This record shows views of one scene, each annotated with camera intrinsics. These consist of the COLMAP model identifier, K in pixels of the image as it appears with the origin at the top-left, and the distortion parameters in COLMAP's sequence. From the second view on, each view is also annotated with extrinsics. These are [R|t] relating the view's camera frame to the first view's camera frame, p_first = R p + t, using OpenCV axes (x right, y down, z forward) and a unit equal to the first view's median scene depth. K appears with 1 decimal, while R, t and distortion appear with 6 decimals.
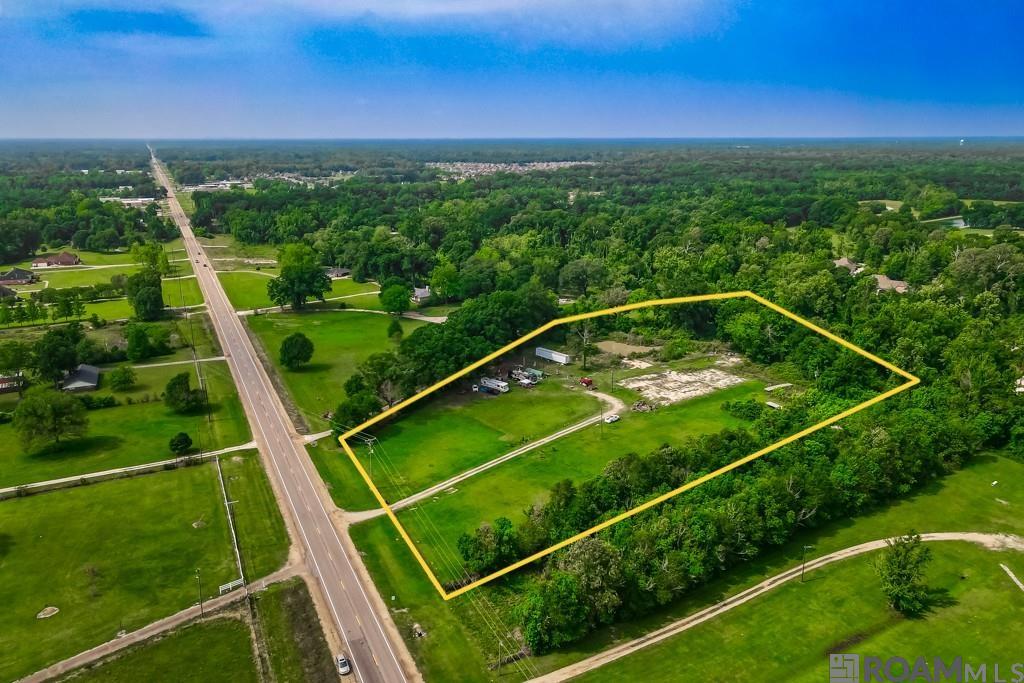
lens RADIAL K [[765.3, 0, 506.7], [0, 765.3, 341.5], [0, 0, 1]] dist [0.001447, 0.004483]
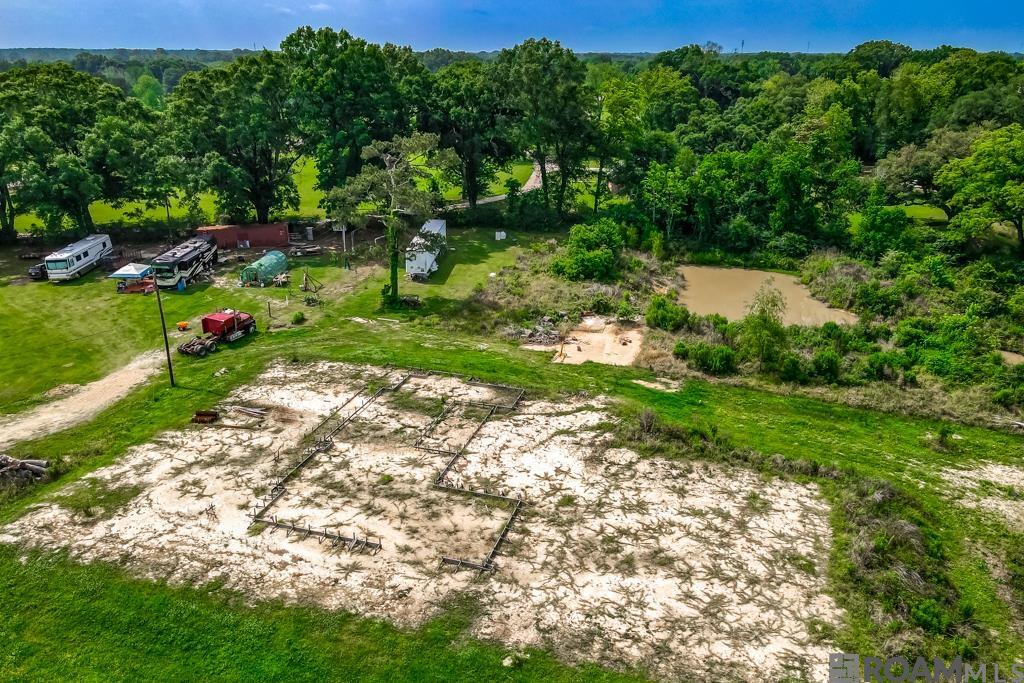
lens RADIAL K [[748.3, 0, 508.8], [0, 748.3, 357.3], [0, 0, 1]] dist [0.007622, 0.006344]
pose [[0.632069, 0.295768, -0.716247, 0.368847], [-0.209107, 0.955106, 0.209872, -0.011455], [0.746165, 0.017119, 0.665541, 0.935949]]
